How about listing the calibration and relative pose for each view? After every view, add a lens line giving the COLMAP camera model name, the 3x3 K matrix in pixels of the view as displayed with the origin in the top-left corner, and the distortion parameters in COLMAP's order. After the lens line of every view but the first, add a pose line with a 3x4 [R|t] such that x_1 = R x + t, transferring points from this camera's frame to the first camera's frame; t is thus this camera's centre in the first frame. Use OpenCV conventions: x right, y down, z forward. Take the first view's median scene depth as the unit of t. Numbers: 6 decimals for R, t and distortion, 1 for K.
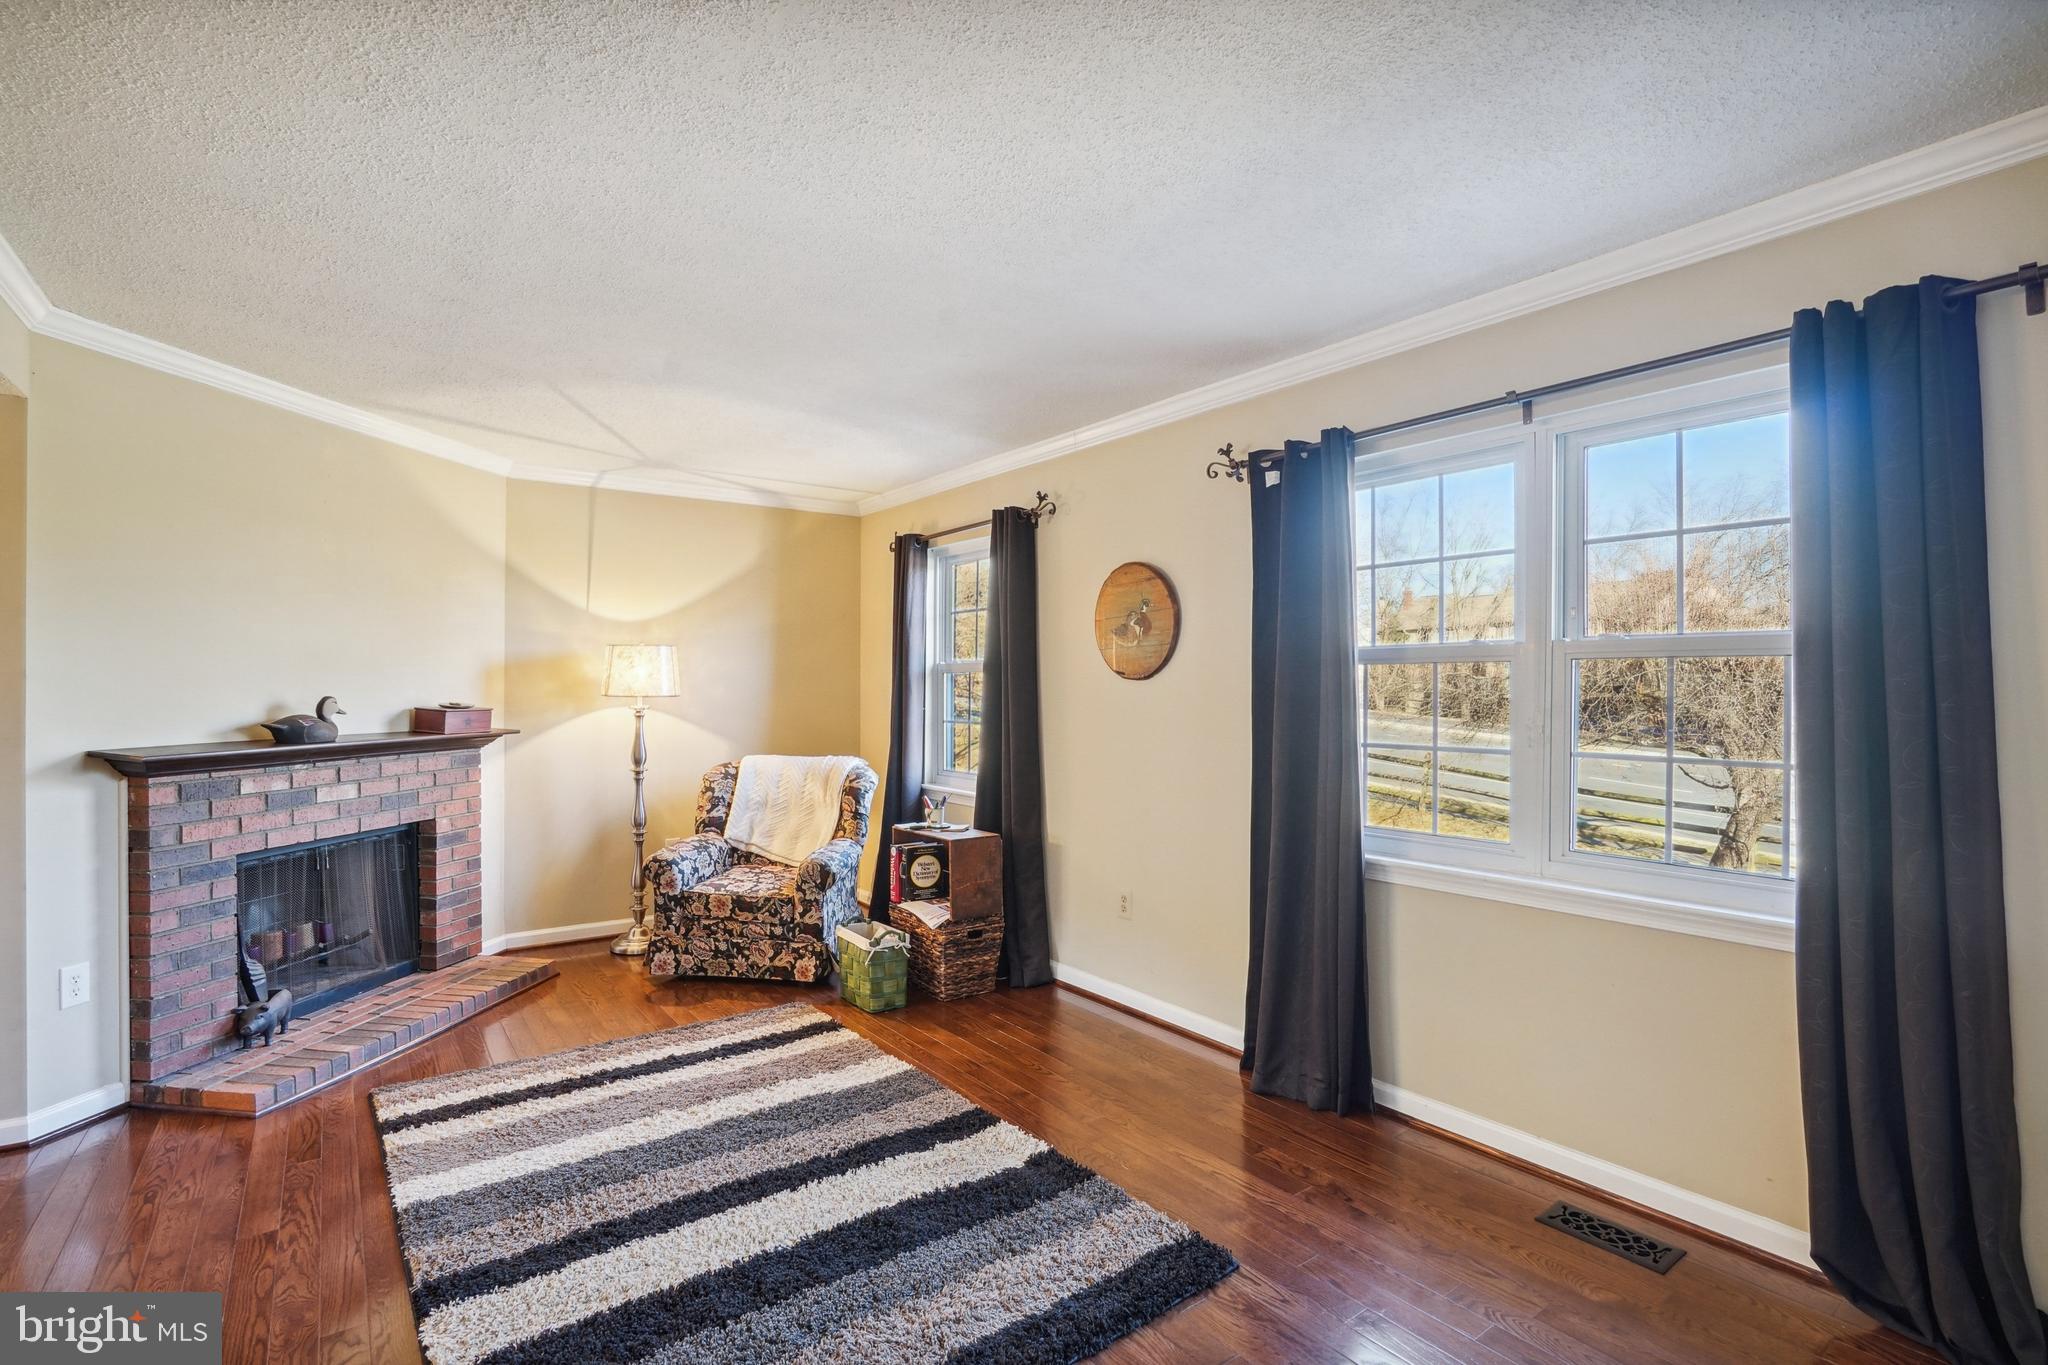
lens RADIAL K [[964.3, 0, 999.7], [0, 964.3, 700.4], [0, 0, 1]] dist [-0.051900, 0.021559]
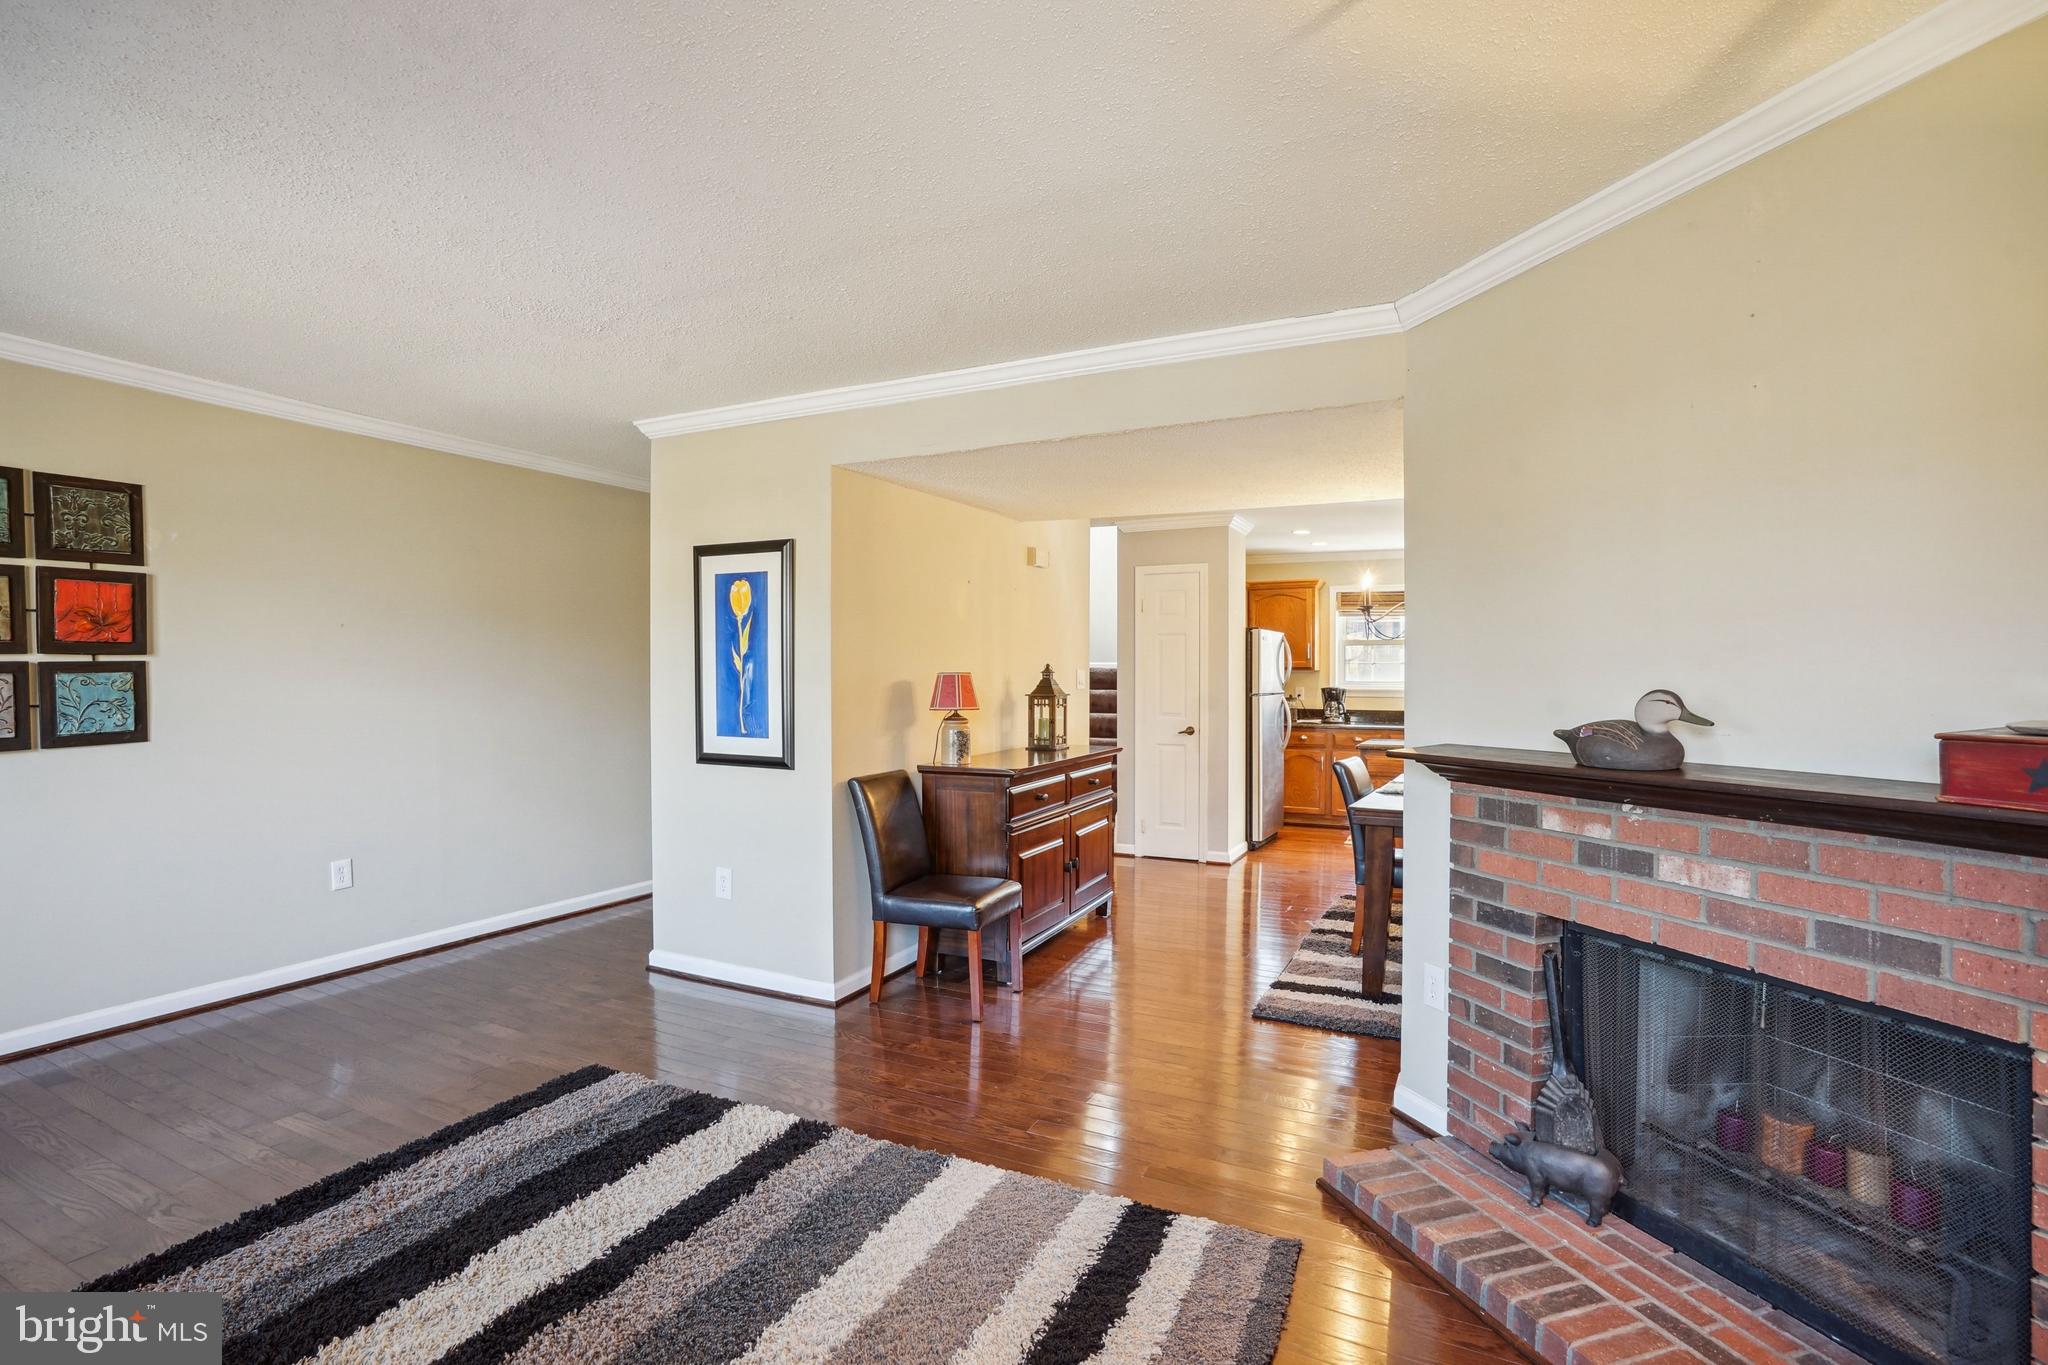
lens RADIAL K [[969.6, 0, 1018.2], [0, 969.6, 680.2], [0, 0, 1]] dist [-0.056346, 0.022187]
pose [[-0.886524, -0.005236, -0.462653, -0.105492], [-0.011241, 0.999885, 0.010224, -0.010935], [0.462546, 0.014264, -0.886481, 1.141703]]
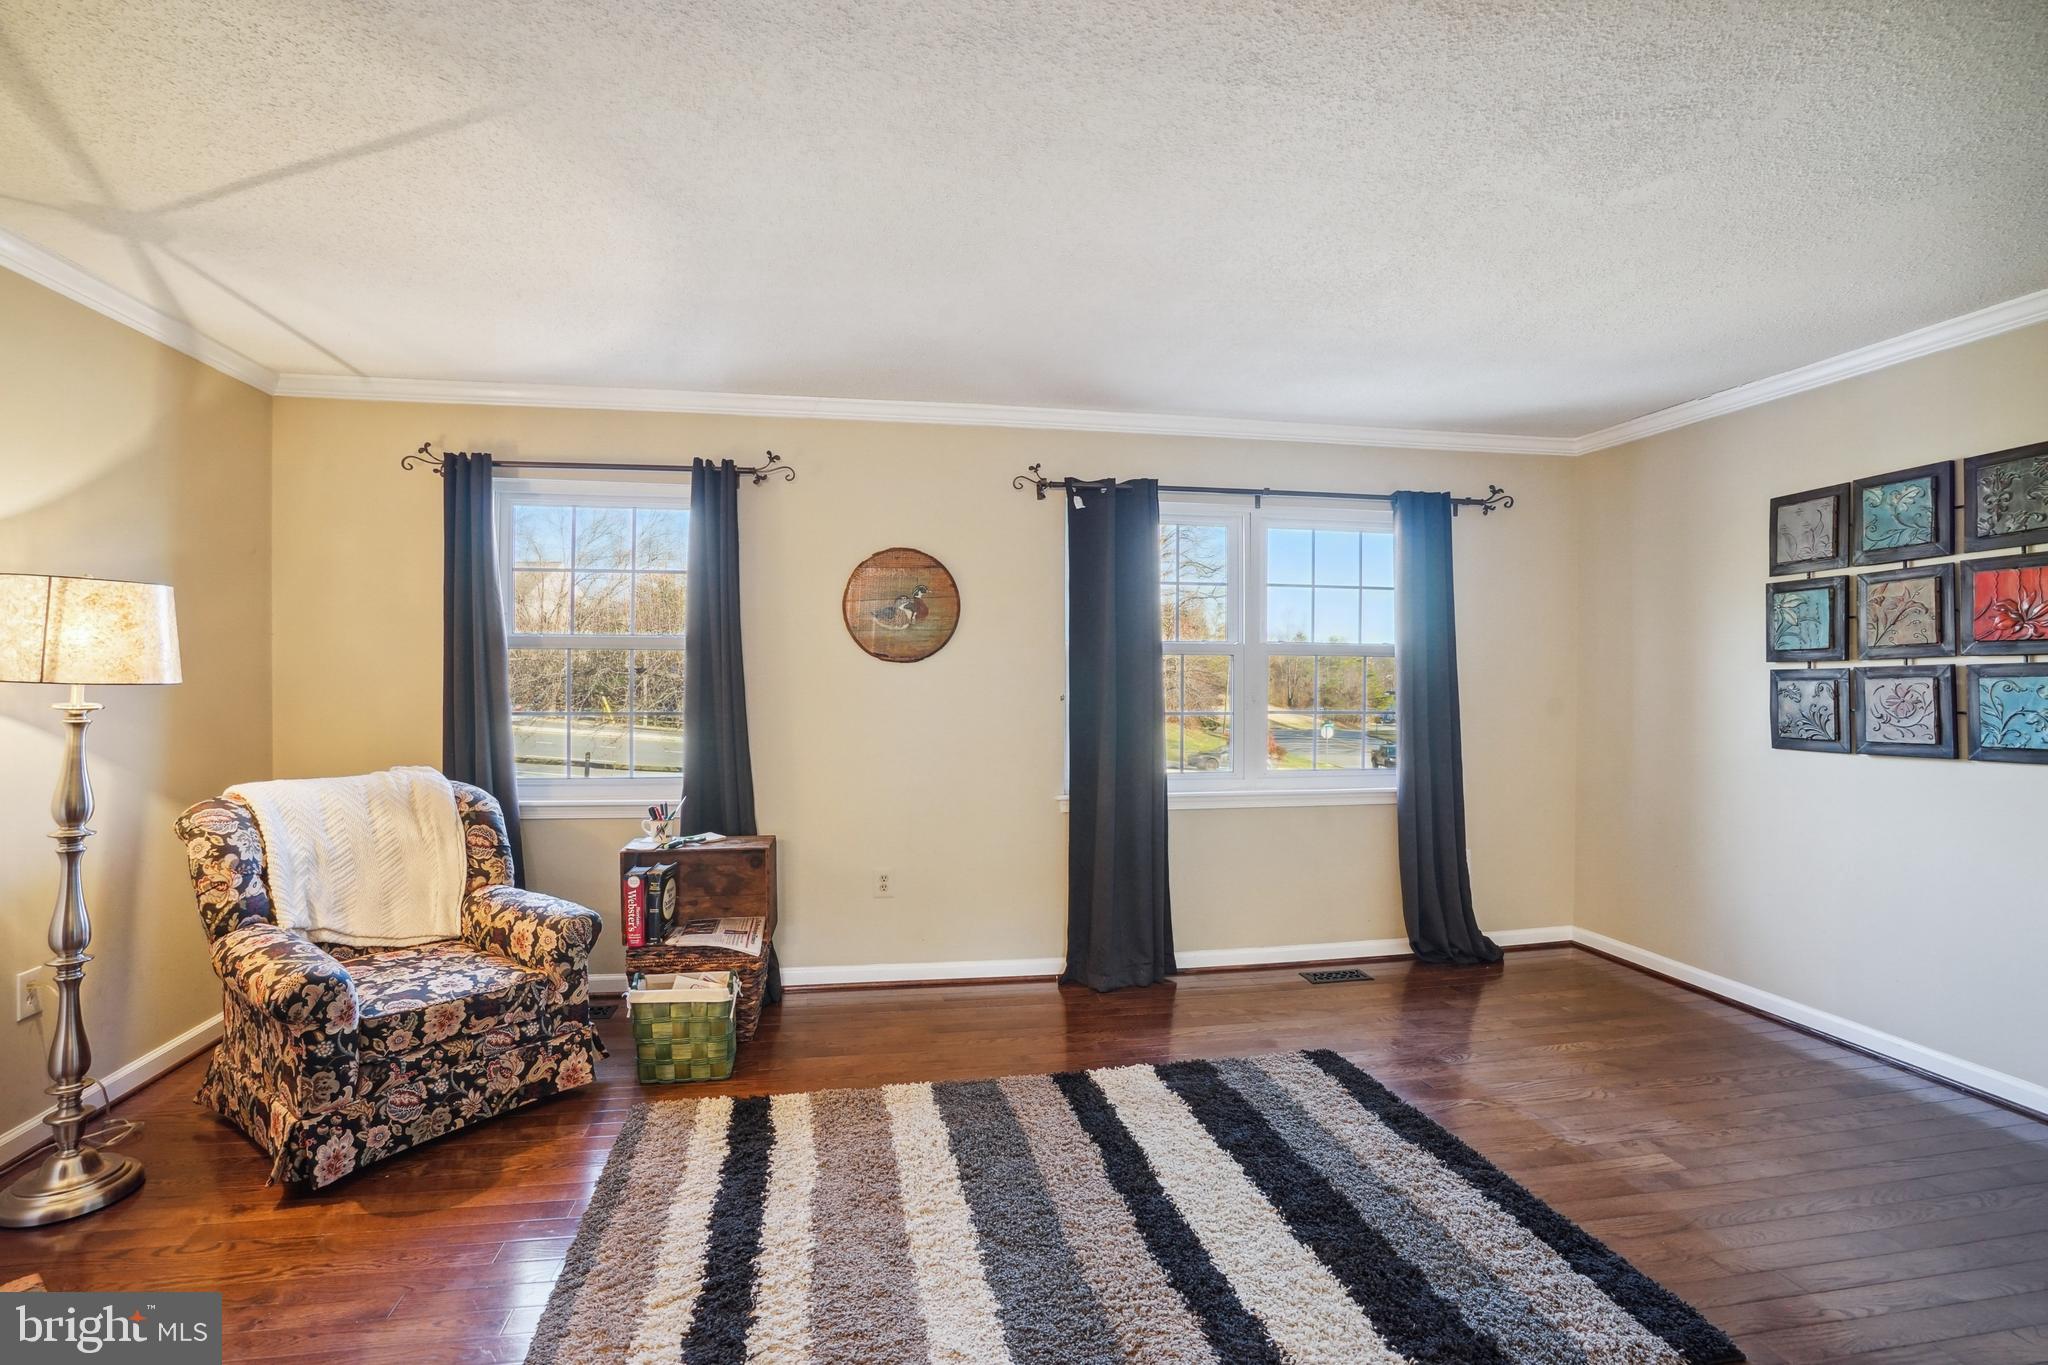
lens RADIAL K [[965.7, 0, 1024.0], [0, 965.7, 682.5], [0, 0, 1]] dist [-0.066624, 0.034336]
pose [[0.432887, -0.009072, 0.901402, -0.698997], [0.007128, 0.999953, 0.006640, -0.005522], [-0.901420, 0.003551, 0.432931, 0.414255]]
